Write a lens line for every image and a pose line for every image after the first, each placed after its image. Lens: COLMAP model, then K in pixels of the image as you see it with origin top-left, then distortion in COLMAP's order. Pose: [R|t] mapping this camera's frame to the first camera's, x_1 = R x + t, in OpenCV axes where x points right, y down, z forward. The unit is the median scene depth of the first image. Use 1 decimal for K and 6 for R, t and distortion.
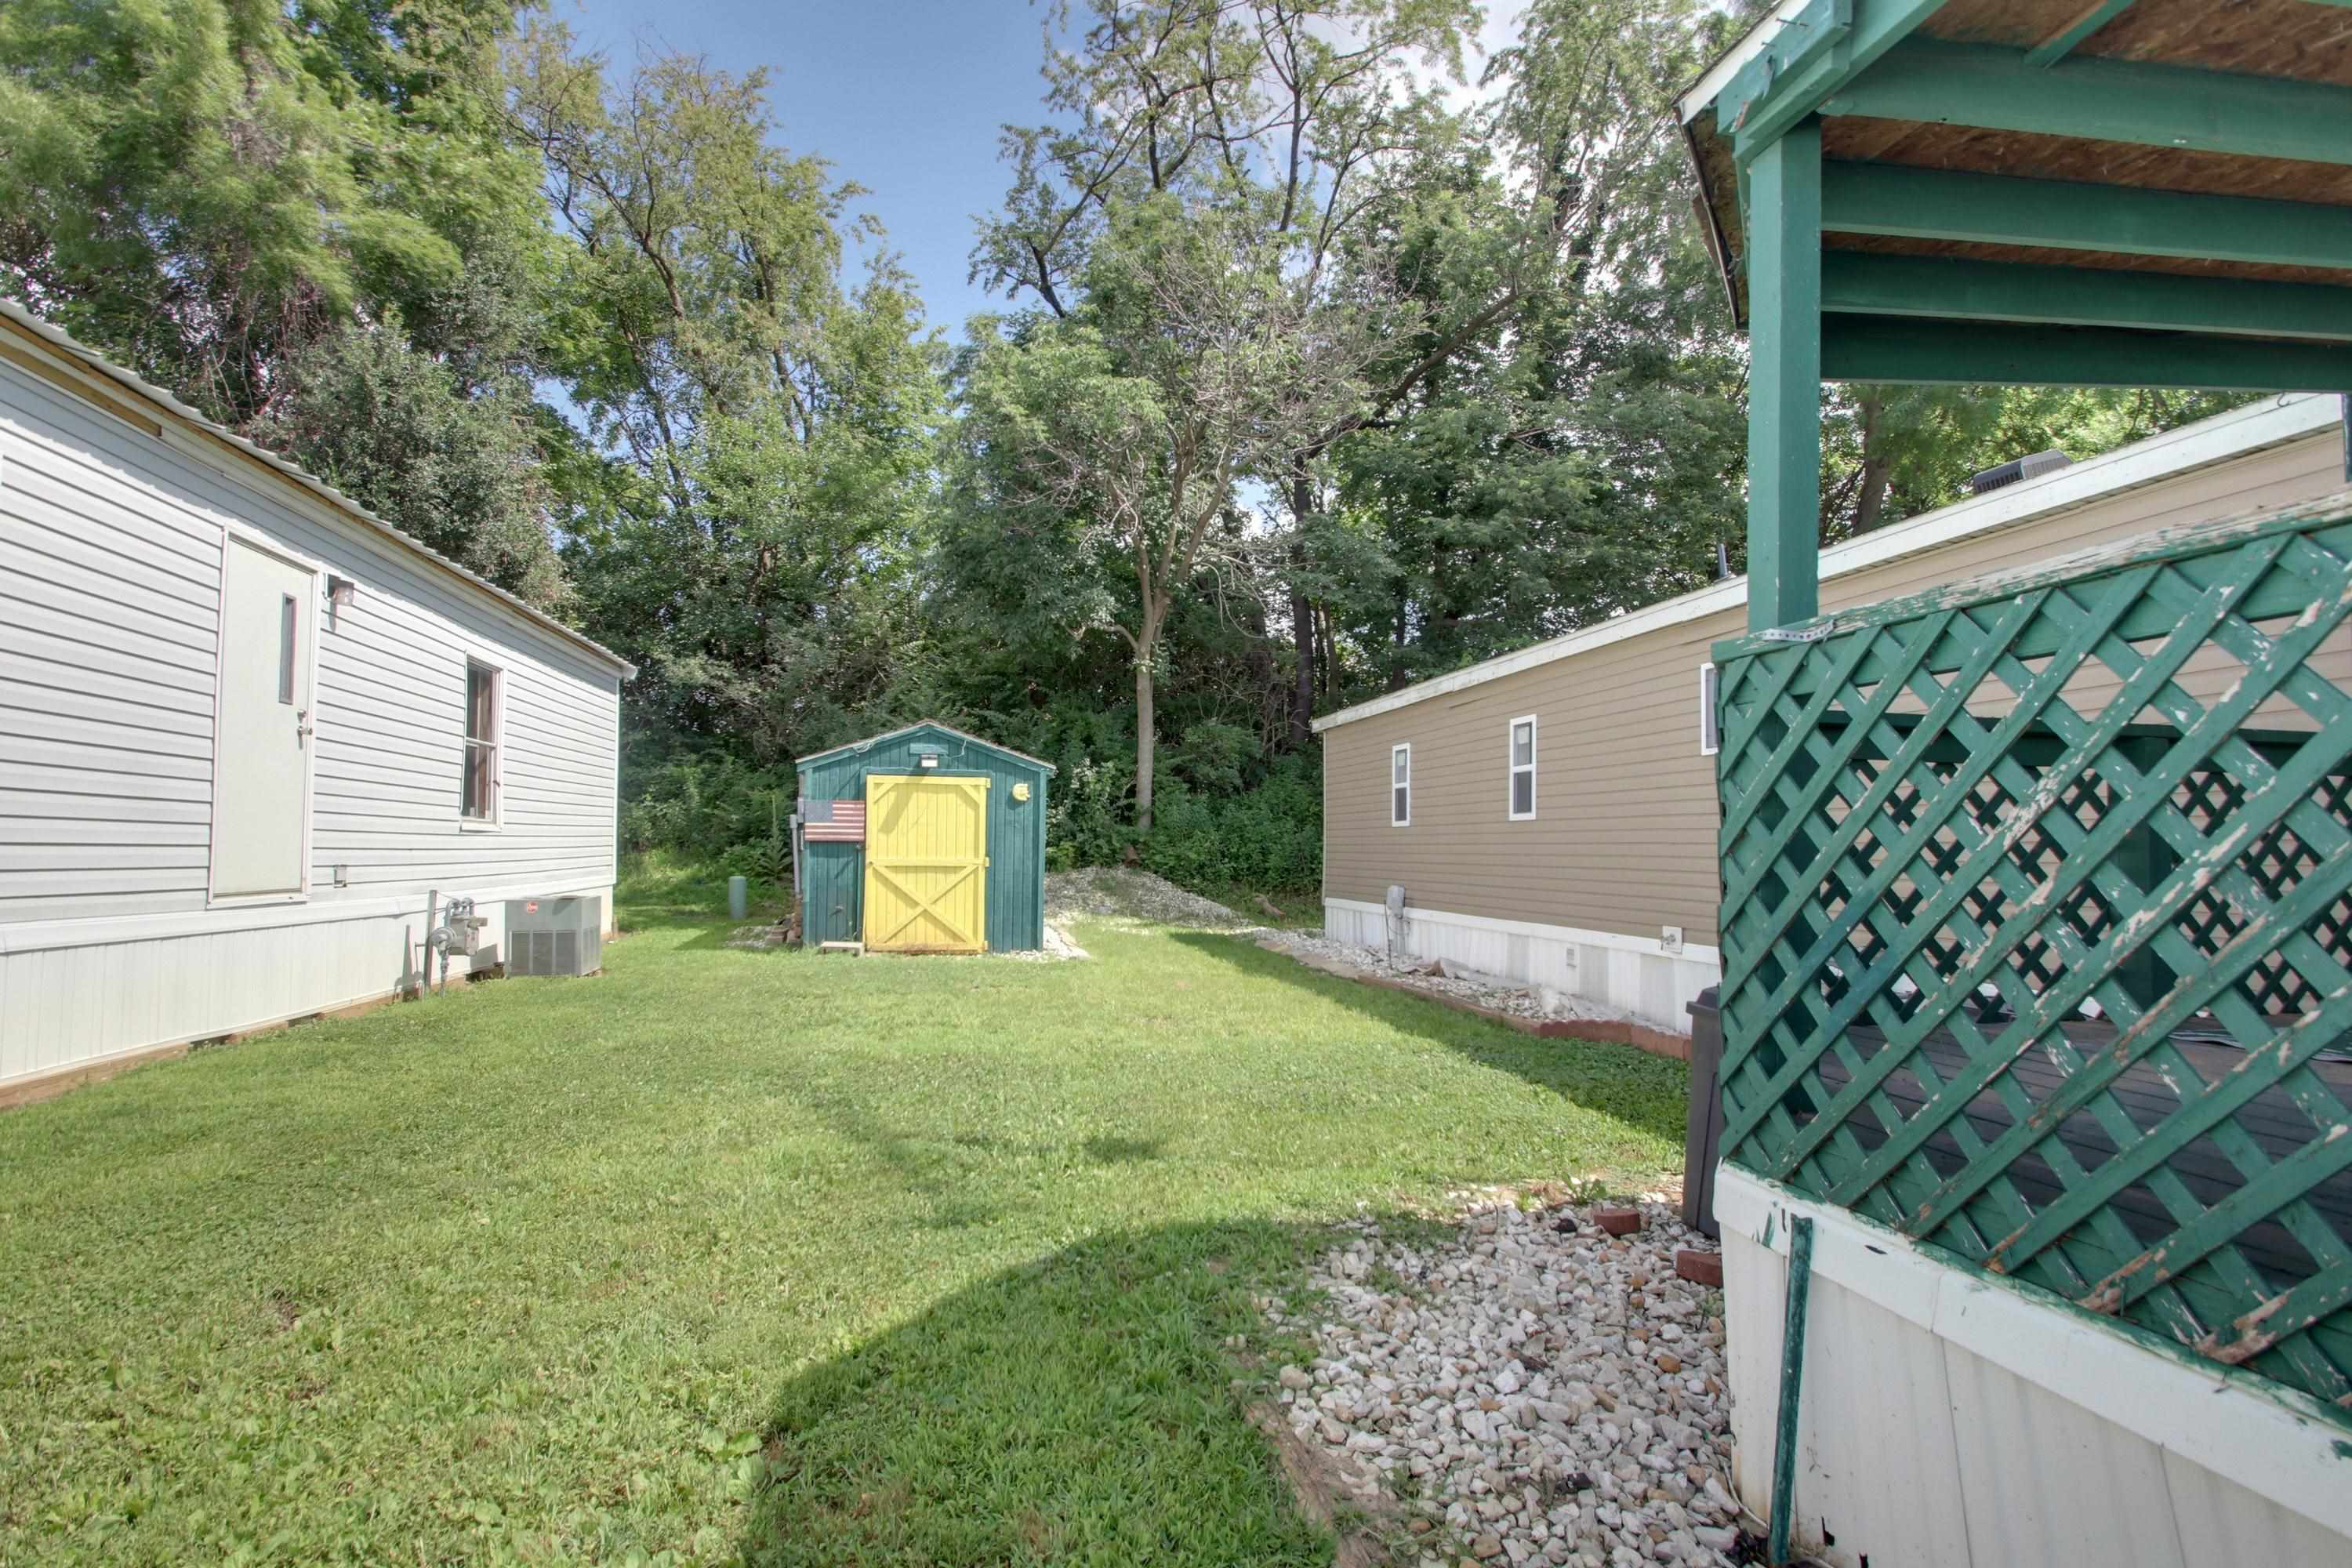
lens RADIAL K [[1152.0, 0, 1185.5], [0, 1152.0, 874.5], [0, 0, 1]] dist [0.056269, -0.035993]
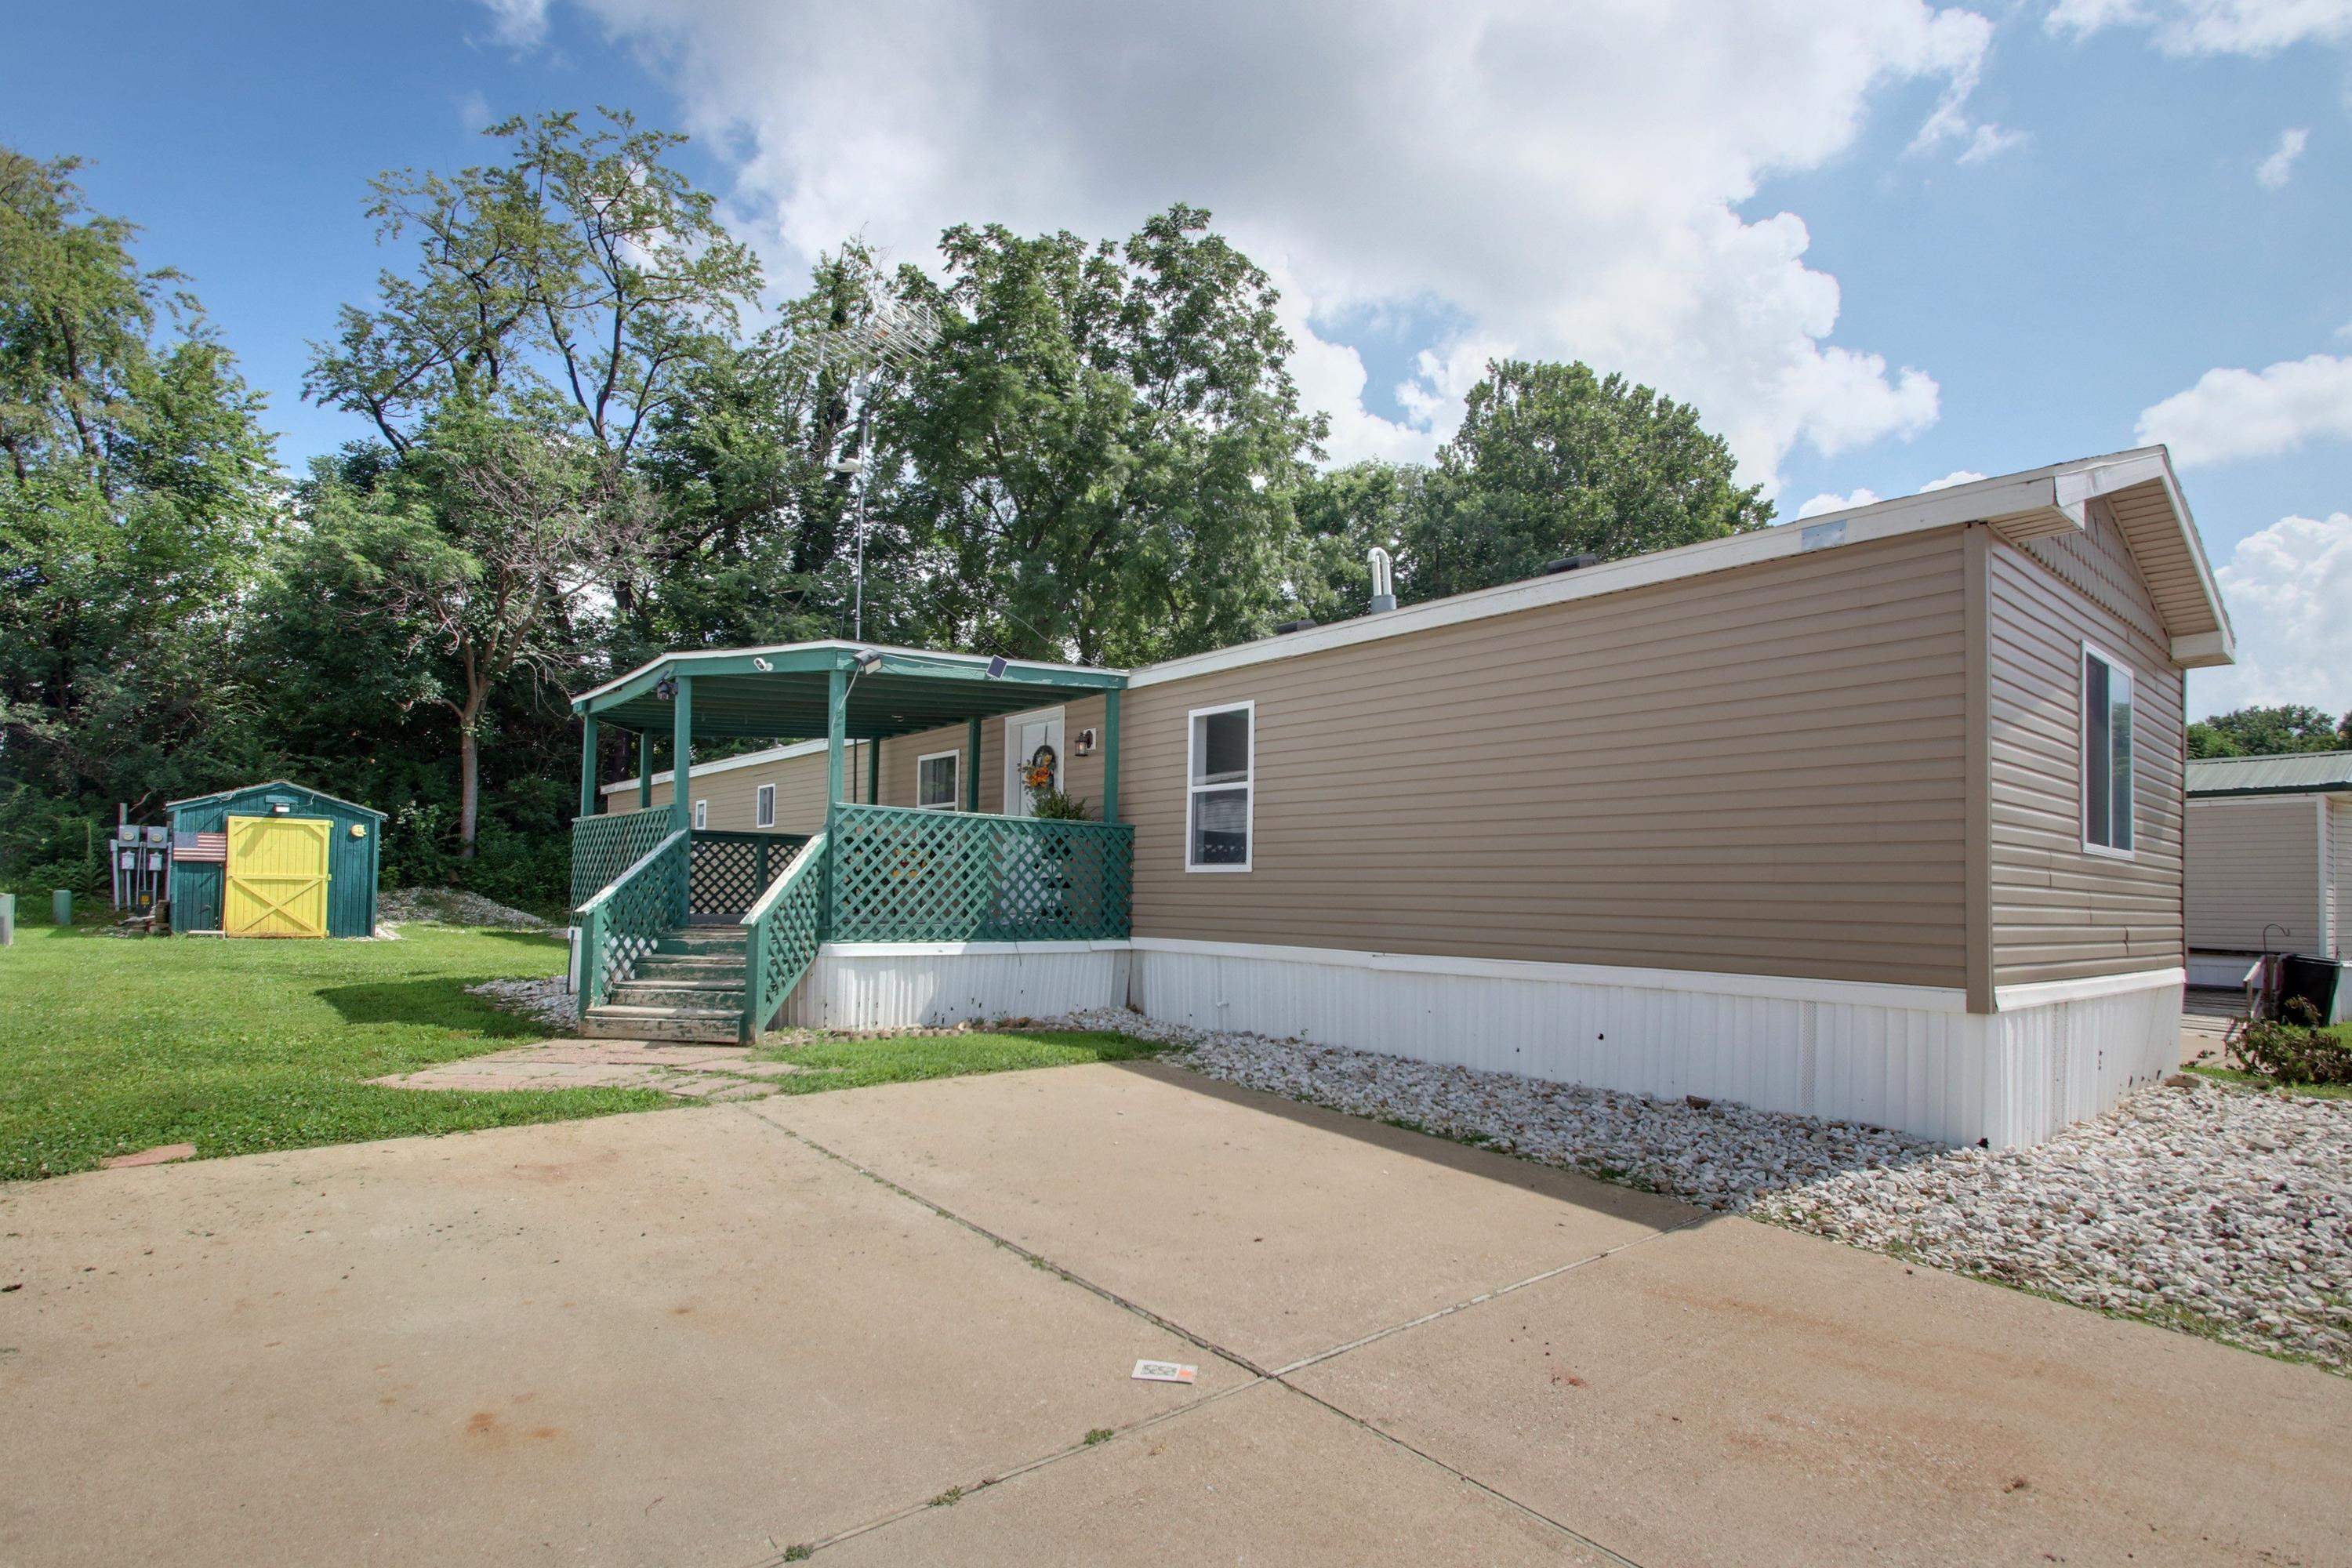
lens RADIAL K [[1152.0, 0, 1185.5], [0, 1152.0, 874.5], [0, 0, 1]] dist [0.056269, -0.035993]
pose [[0.878772, 0.013897, 0.477040, 0.047990], [0.001780, 0.999473, -0.032397, 0.023598], [-0.477239, 0.029319, 0.878284, -0.550426]]
